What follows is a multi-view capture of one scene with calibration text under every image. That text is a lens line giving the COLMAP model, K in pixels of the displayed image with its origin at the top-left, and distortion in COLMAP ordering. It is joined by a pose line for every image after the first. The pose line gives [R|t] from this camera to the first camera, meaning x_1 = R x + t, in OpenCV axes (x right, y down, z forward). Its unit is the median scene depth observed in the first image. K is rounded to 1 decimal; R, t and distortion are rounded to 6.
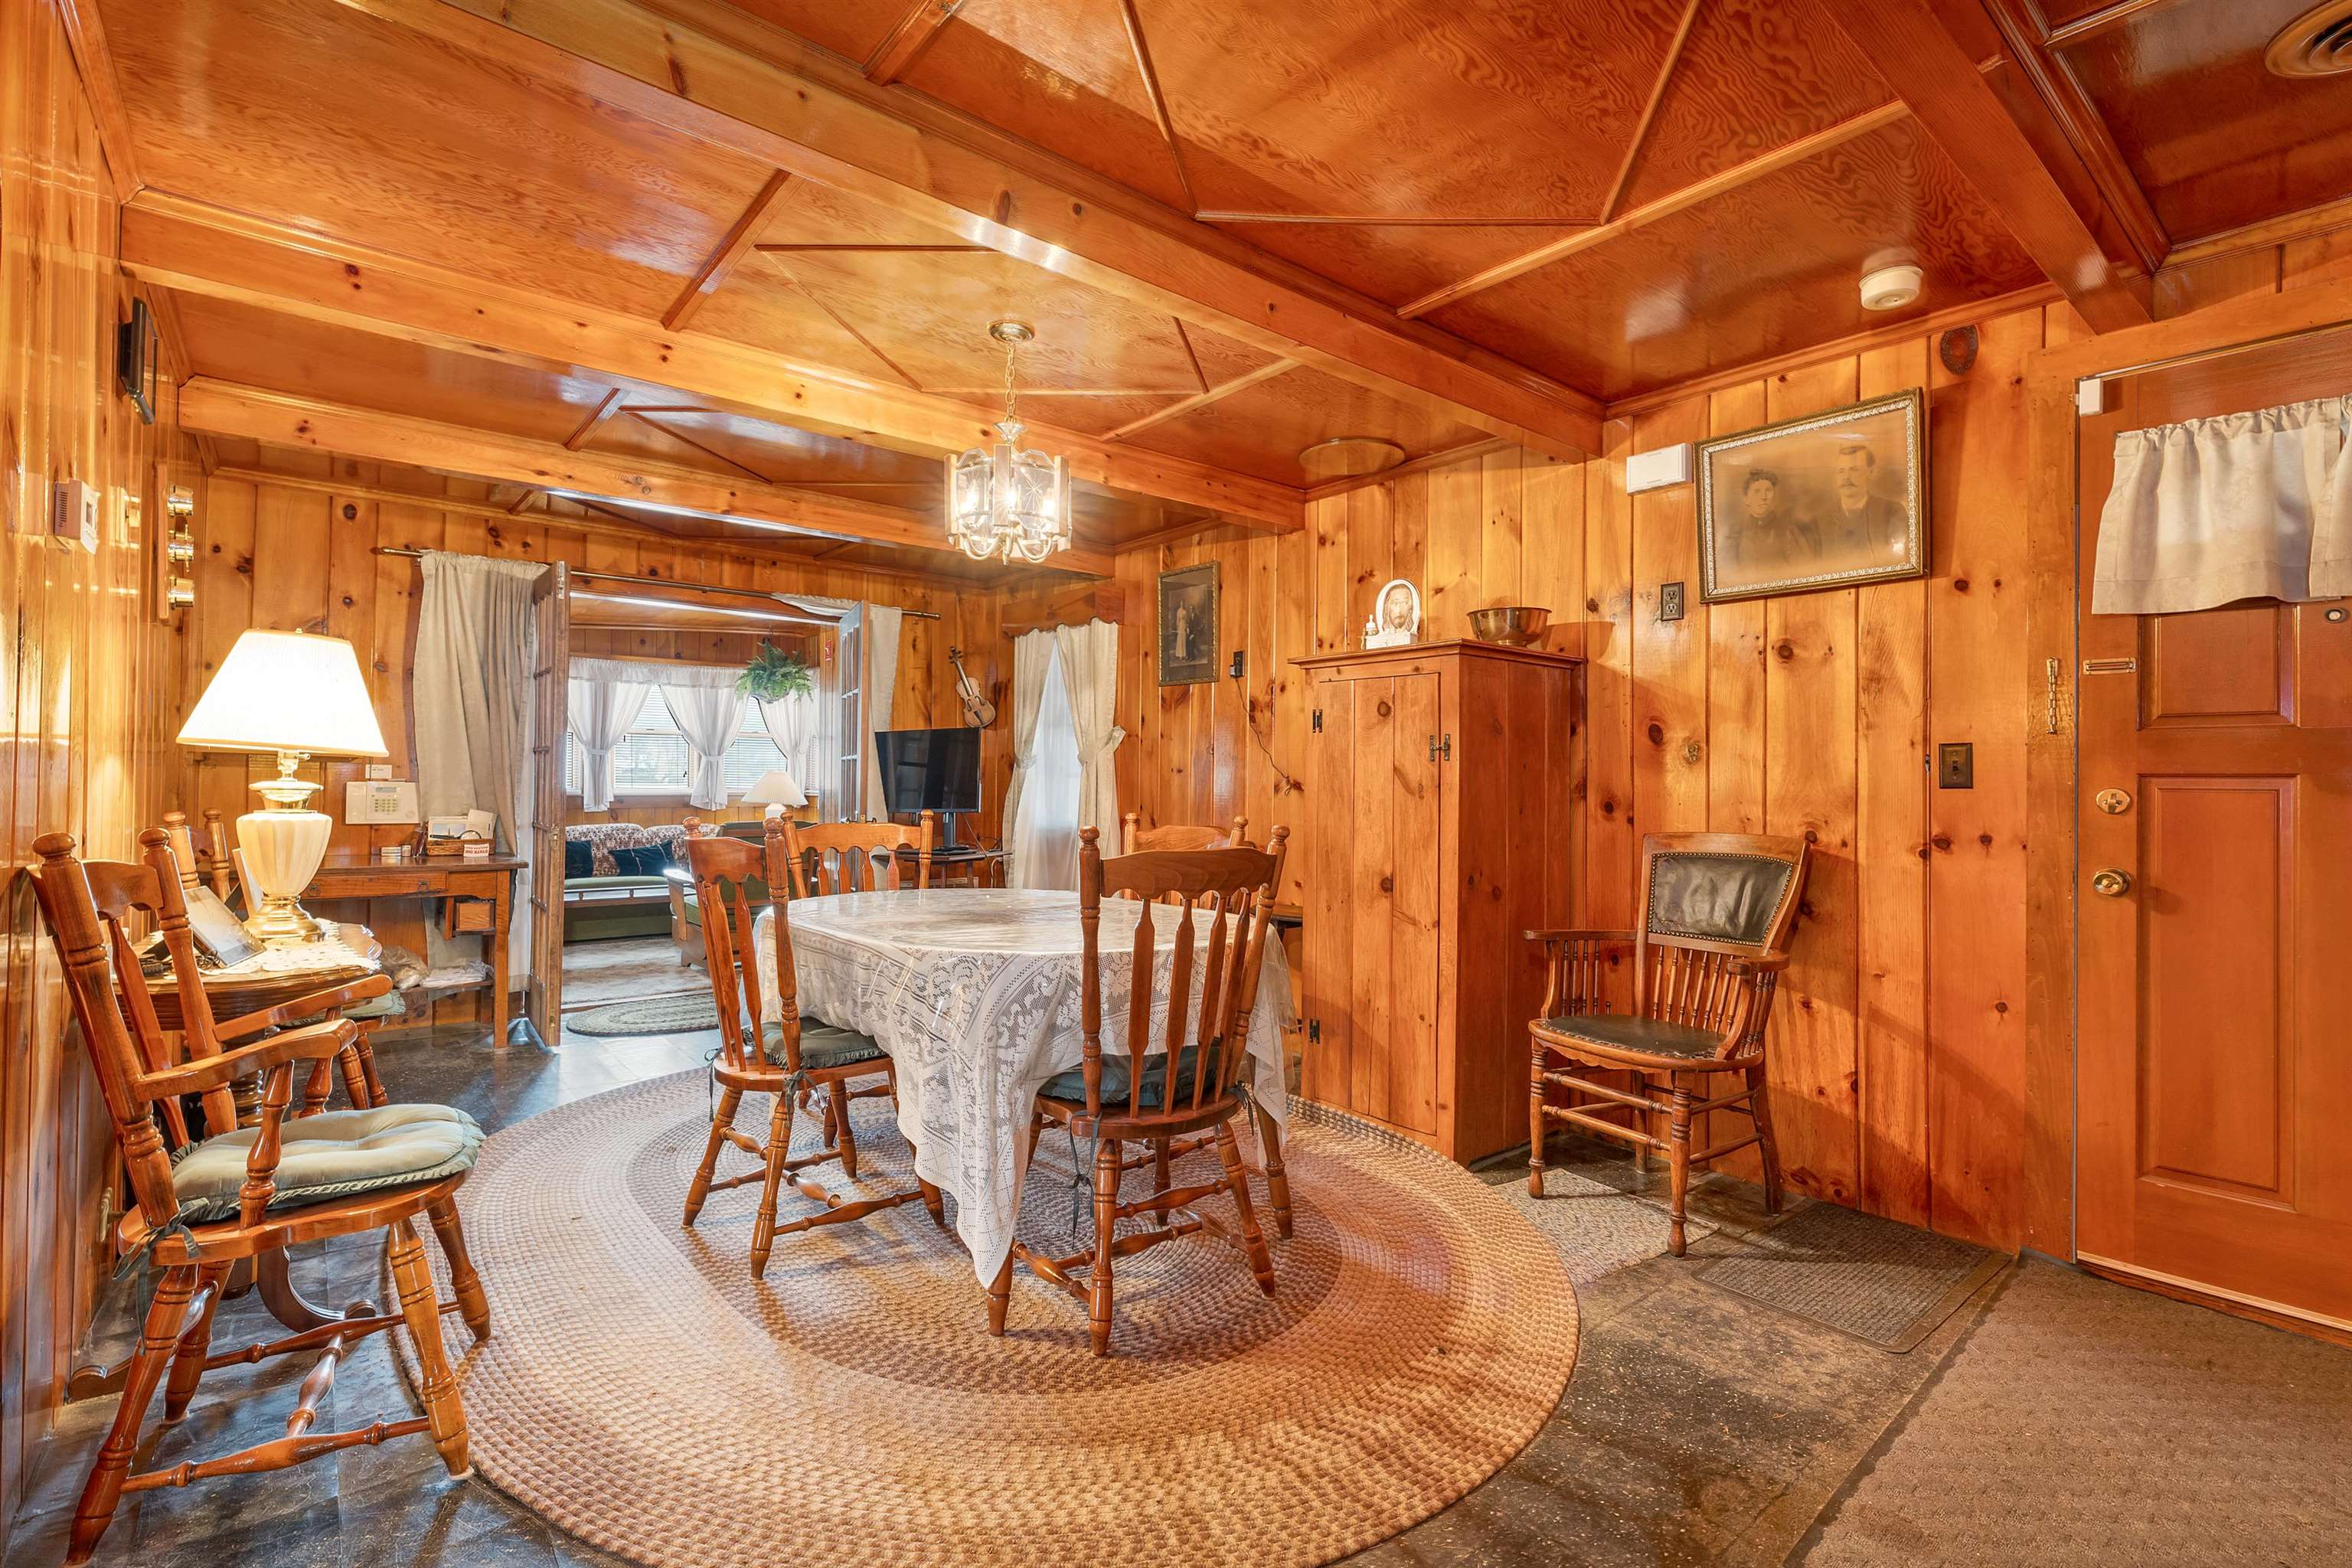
lens RADIAL K [[1064.0, 0, 1176.5], [0, 1064.0, 774.1], [0, 0, 1]] dist [0.000490, -0.000208]
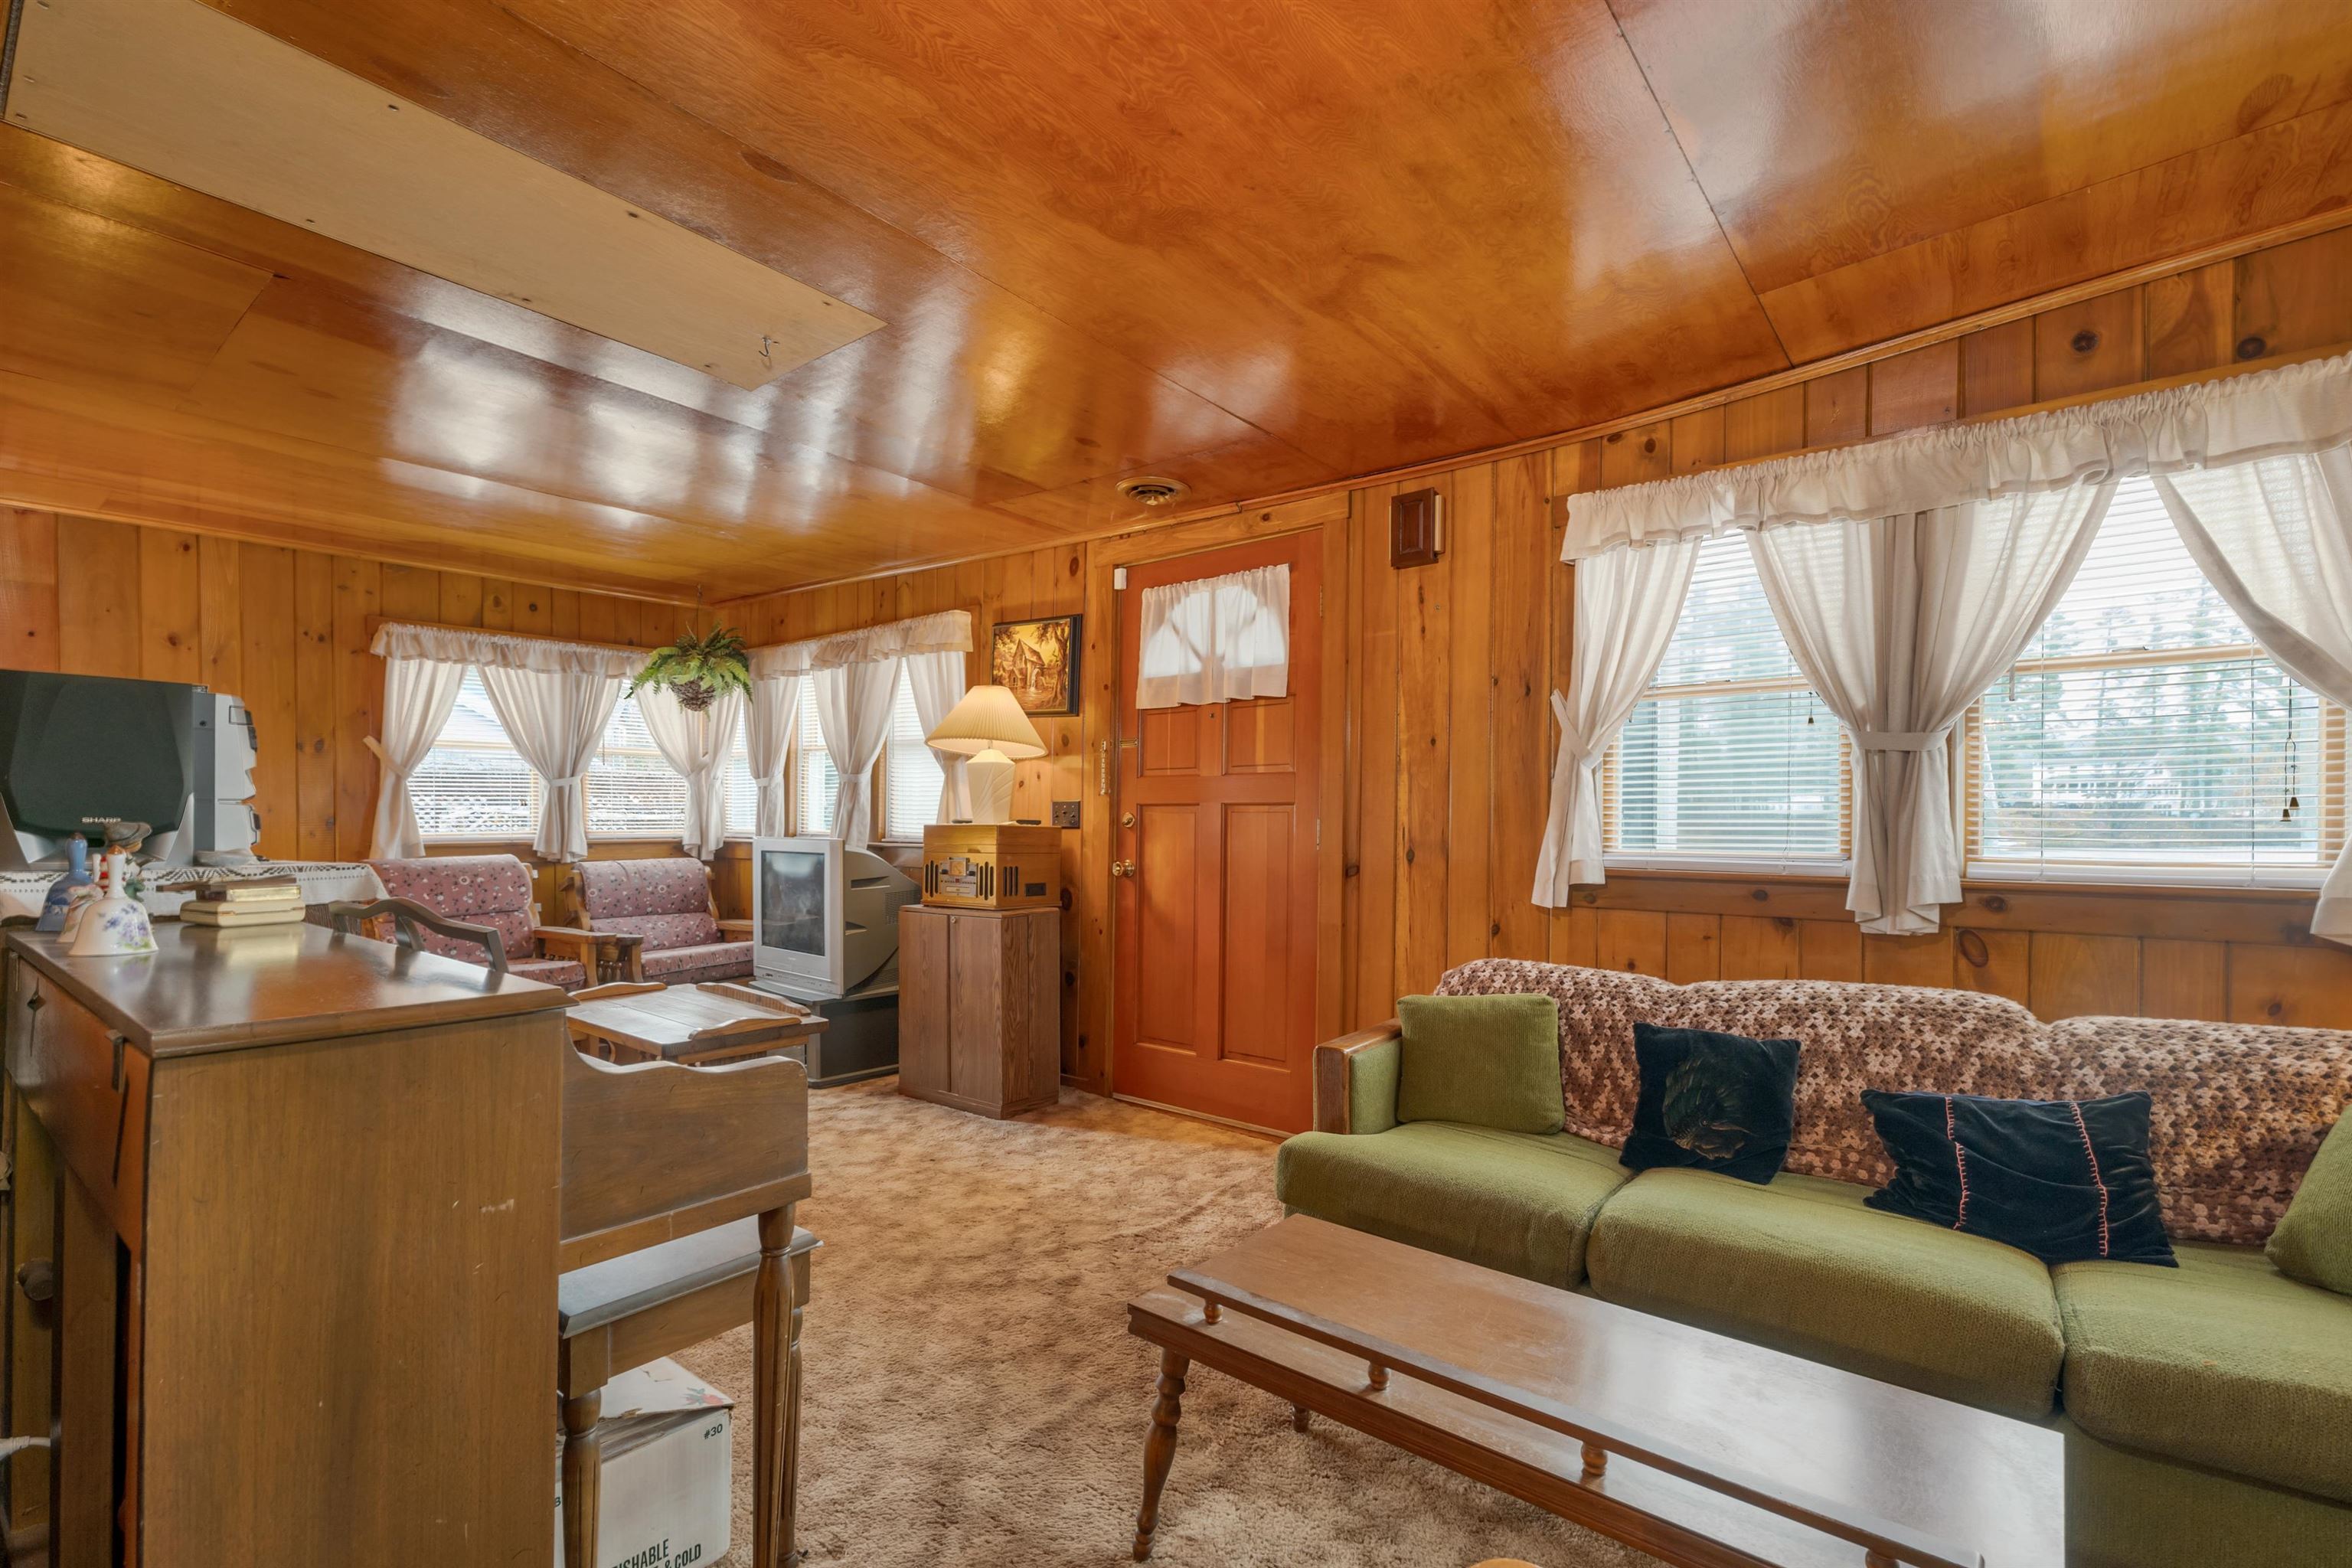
lens RADIAL K [[1047.2, 0, 1179.9], [0, 1047.2, 820.2], [0, 0, 1]] dist [-0.000064, -0.000098]
pose [[0.198831, -0.003603, -0.980027, -0.462438], [0.002574, 0.999992, -0.003154, 0.004319], [0.980030, -0.001895, 0.198839, 1.179003]]
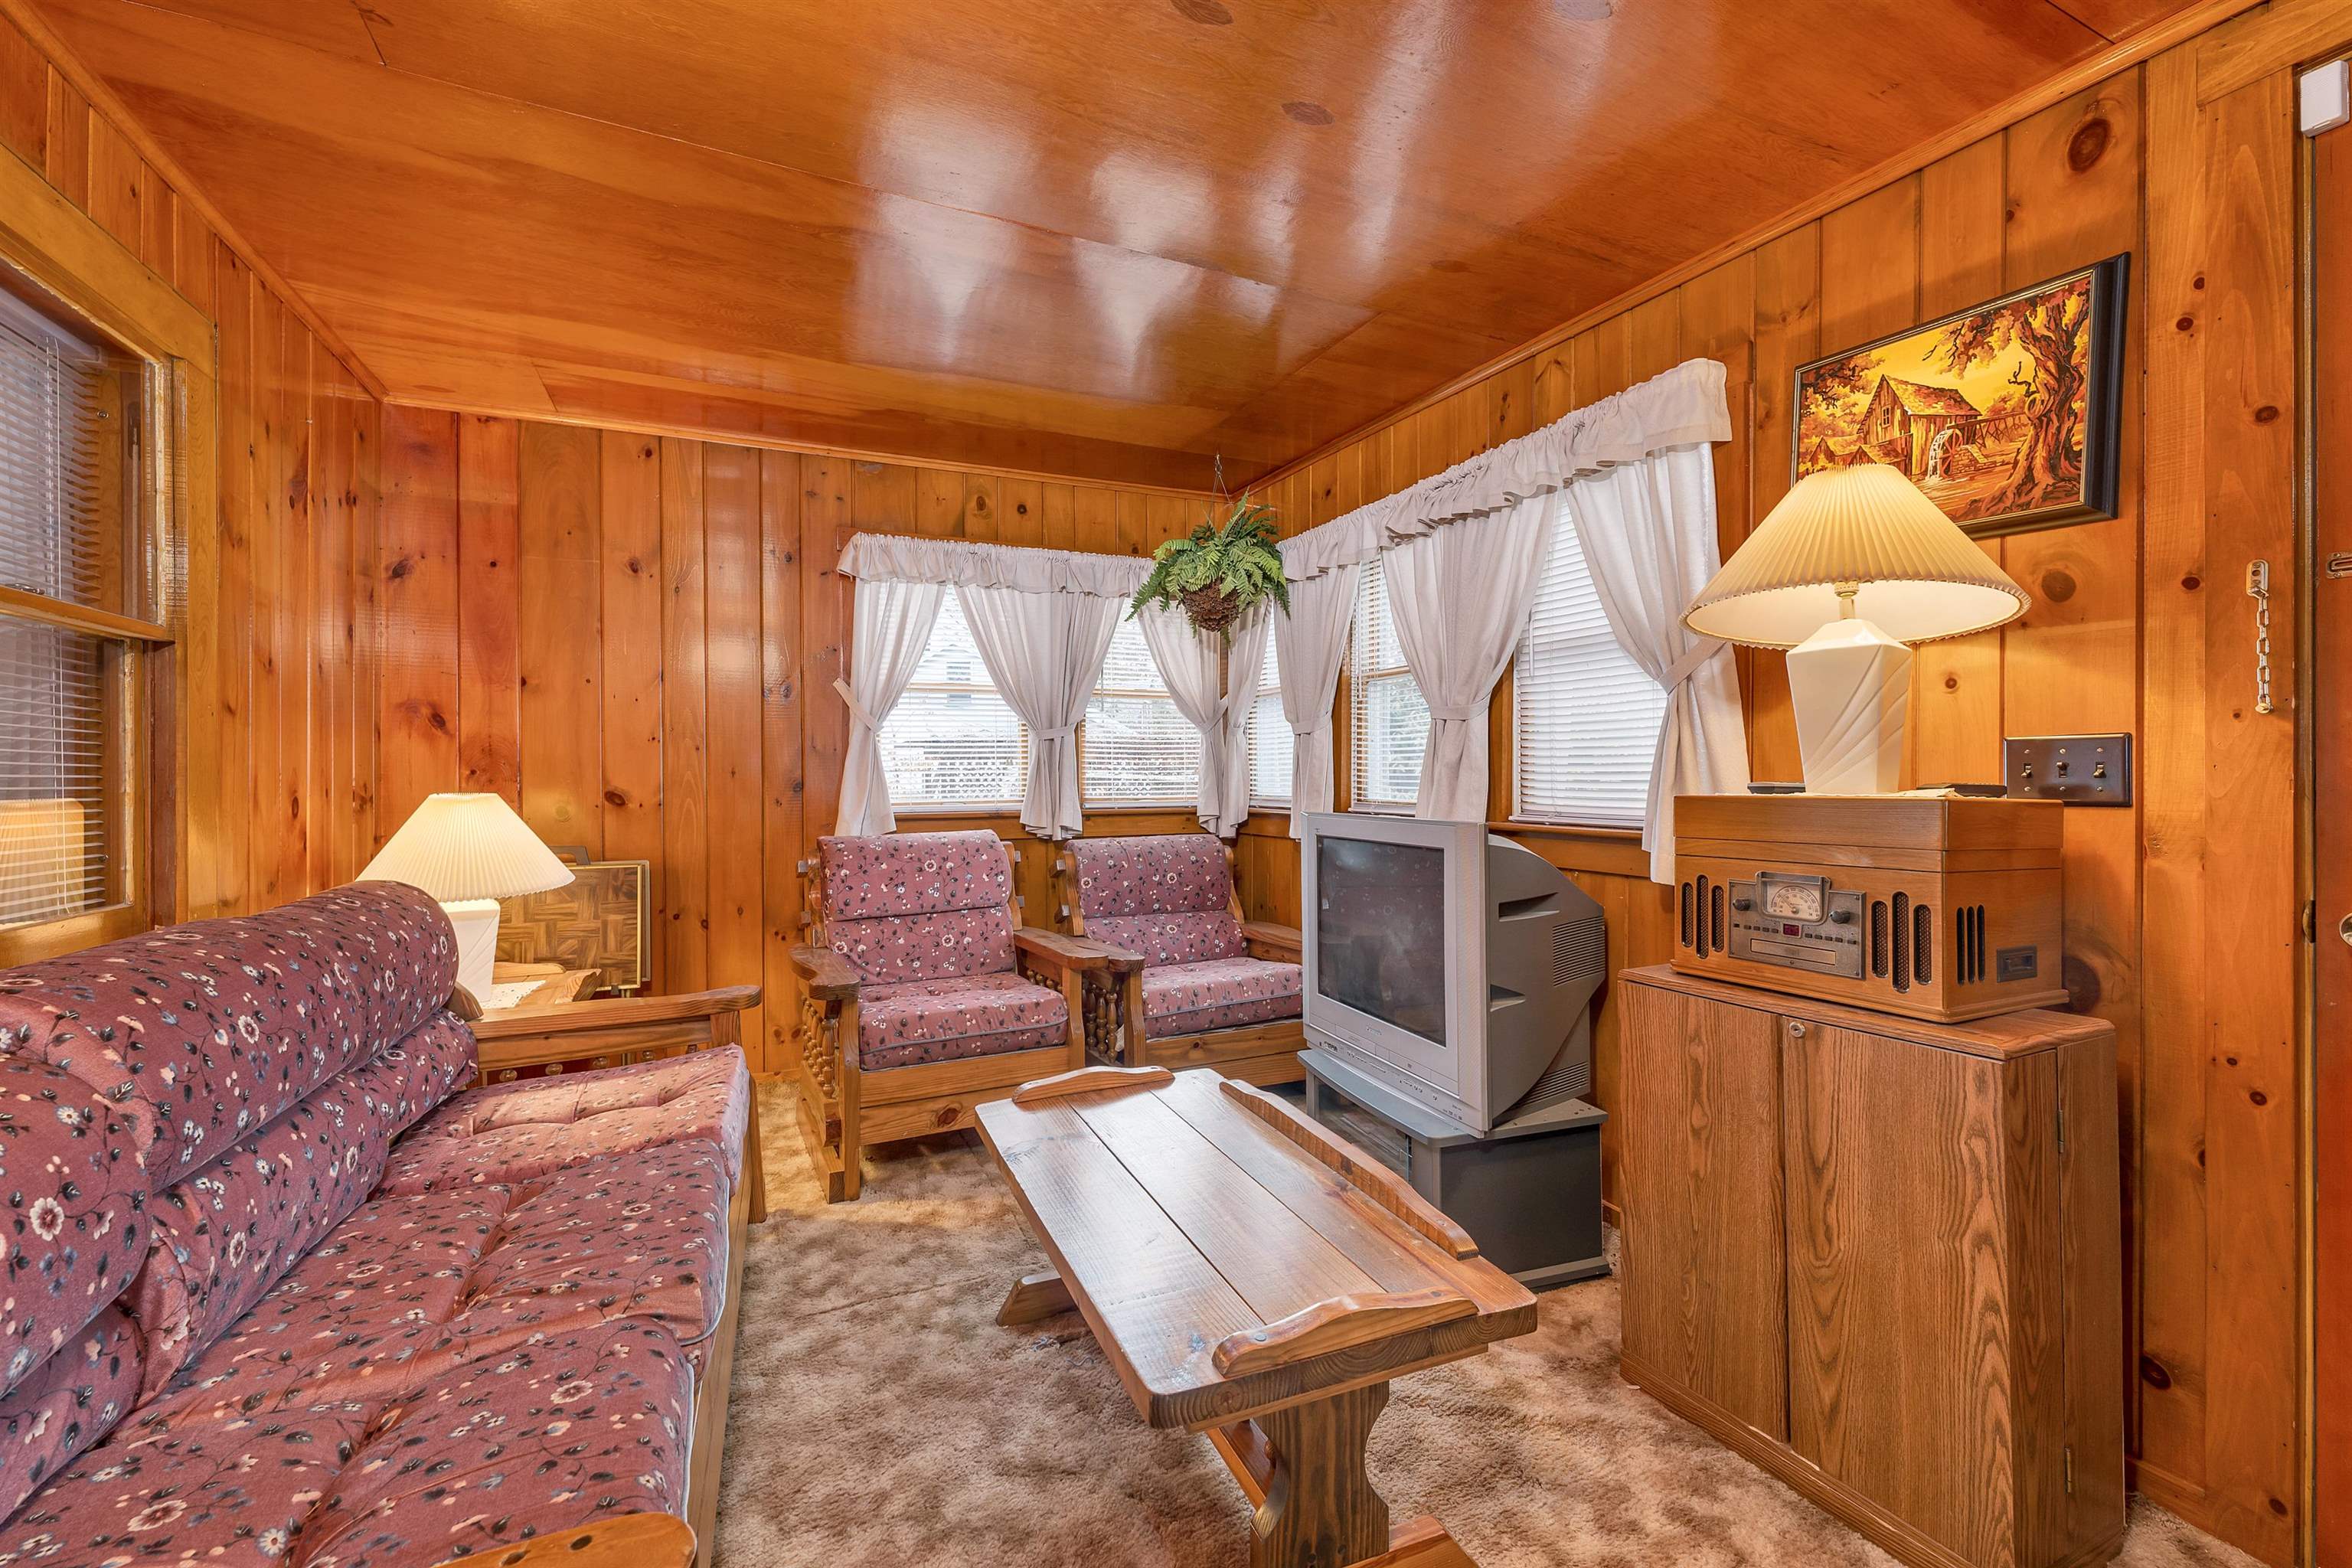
lens RADIAL K [[968.6, 0, 1174.2], [0, 968.6, 767.2], [0, 0, 1]] dist [0.000409, 0.000008]
pose [[-0.261362, -0.013672, -0.965144, -0.931227], [0.005135, 0.999866, -0.015554, -0.001007], [0.965227, -0.009021, -0.261257, 1.061143]]
